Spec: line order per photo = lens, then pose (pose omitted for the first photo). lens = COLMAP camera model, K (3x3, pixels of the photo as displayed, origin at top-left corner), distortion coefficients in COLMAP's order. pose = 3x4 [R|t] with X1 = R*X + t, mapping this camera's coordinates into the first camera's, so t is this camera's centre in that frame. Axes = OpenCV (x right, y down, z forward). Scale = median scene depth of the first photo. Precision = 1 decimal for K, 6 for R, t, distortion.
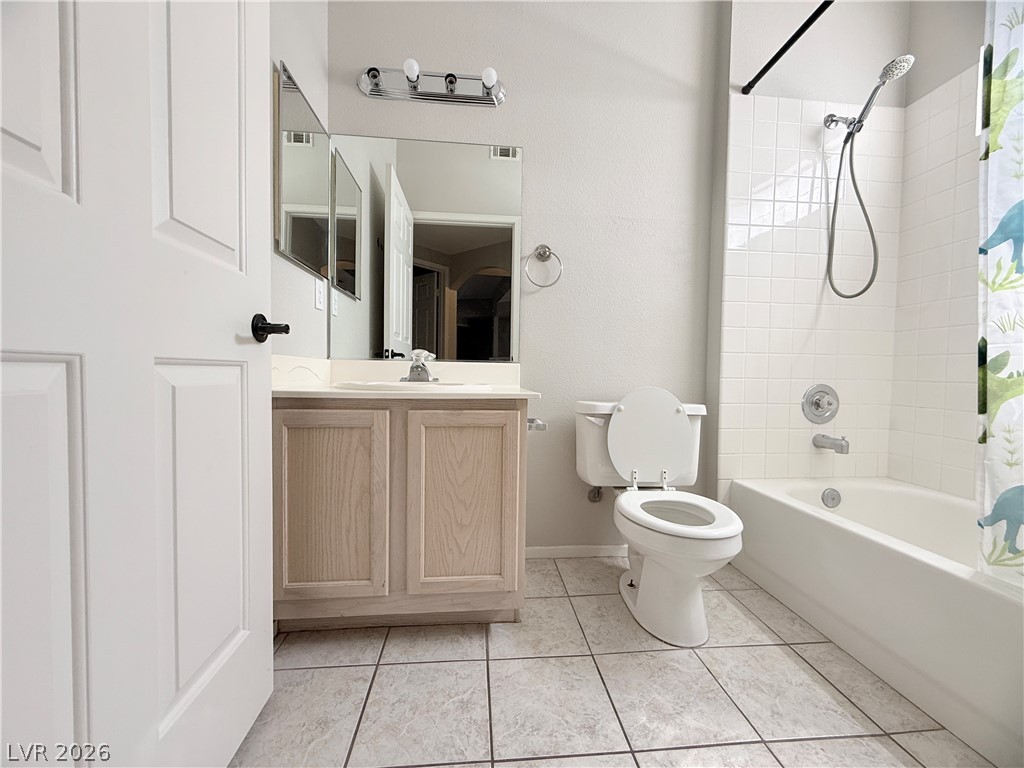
lens RADIAL K [[408.1, 0, 512.2], [0, 408.1, 384.6], [0, 0, 1]] dist [-0.001383, 0.000391]
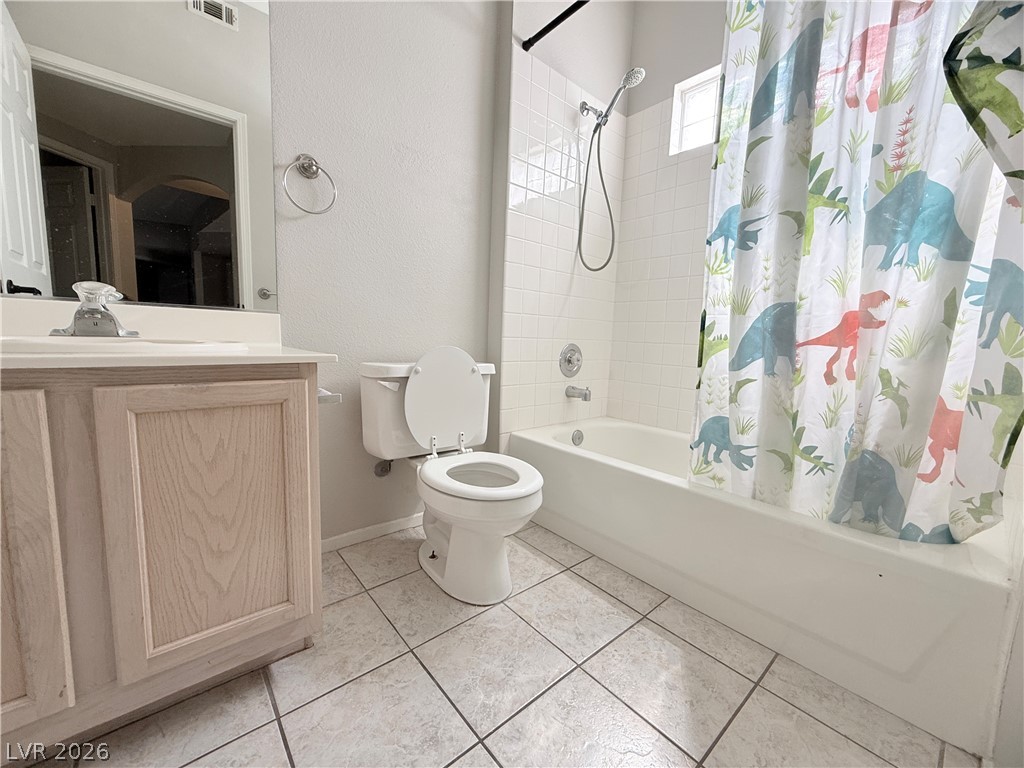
lens RADIAL K [[408.1, 0, 510.8], [0, 408.1, 385.2], [0, 0, 1]] dist [-0.001383, 0.000391]
pose [[0.816841, -0.053981, 0.574331, -0.089641], [-0.006560, 0.994679, 0.102818, -0.002258], [-0.576825, -0.087754, 0.812140, 0.175578]]
